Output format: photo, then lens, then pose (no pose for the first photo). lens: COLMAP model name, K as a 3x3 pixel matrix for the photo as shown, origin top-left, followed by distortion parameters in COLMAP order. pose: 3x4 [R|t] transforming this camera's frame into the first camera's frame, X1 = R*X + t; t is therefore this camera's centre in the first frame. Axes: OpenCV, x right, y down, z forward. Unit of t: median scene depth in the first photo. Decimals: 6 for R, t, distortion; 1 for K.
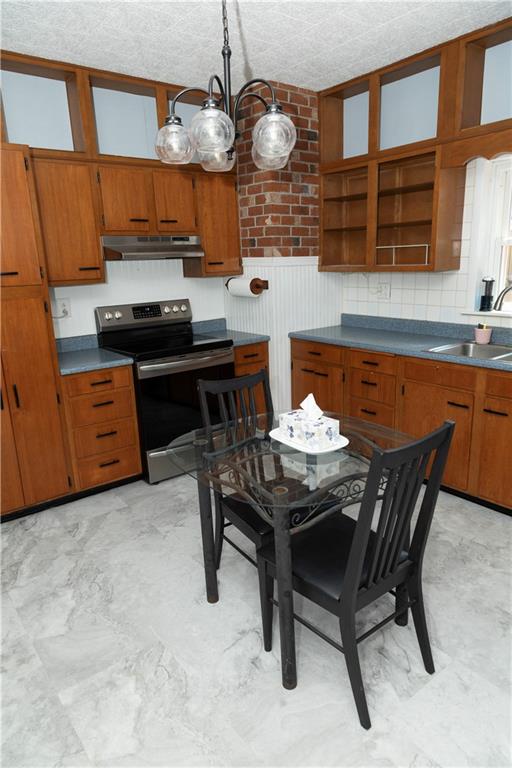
lens RADIAL K [[506.3, 0, 256.0], [0, 506.3, 384.0], [0, 0, 1]] dist [0.005608, 0.004248]
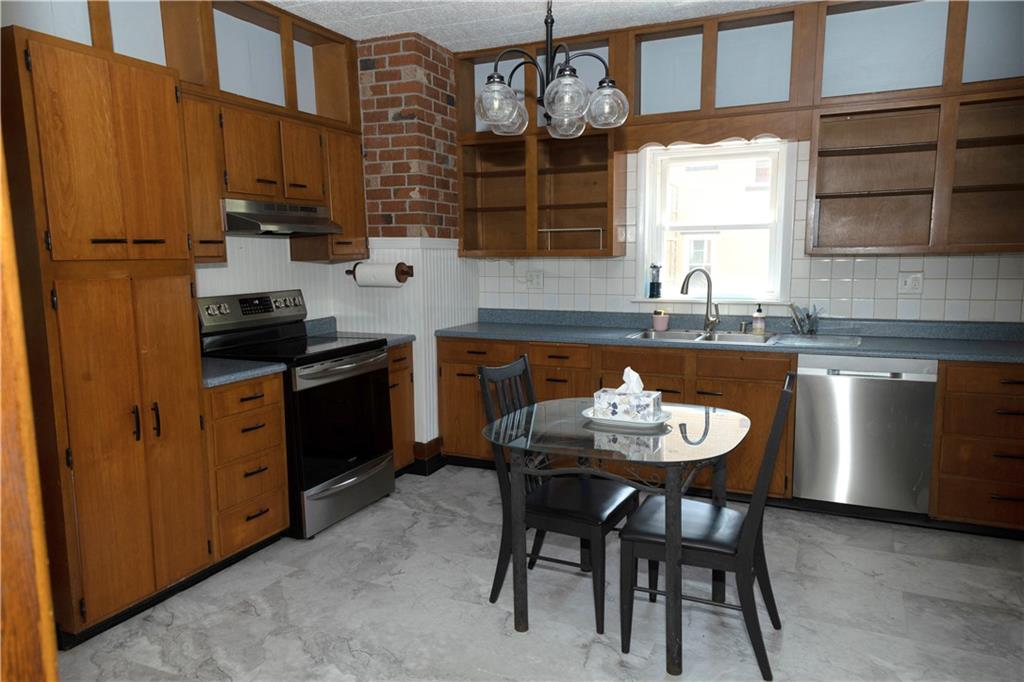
lens RADIAL K [[706.9, 0, 512.0], [0, 706.9, 341.0], [0, 0, 1]] dist [0.027687, 0.001101]
pose [[0.890788, -0.033039, 0.453216, -0.375777], [0.090014, 0.990420, -0.104721, 0.049261], [-0.445414, 0.134081, 0.885228, -0.051664]]
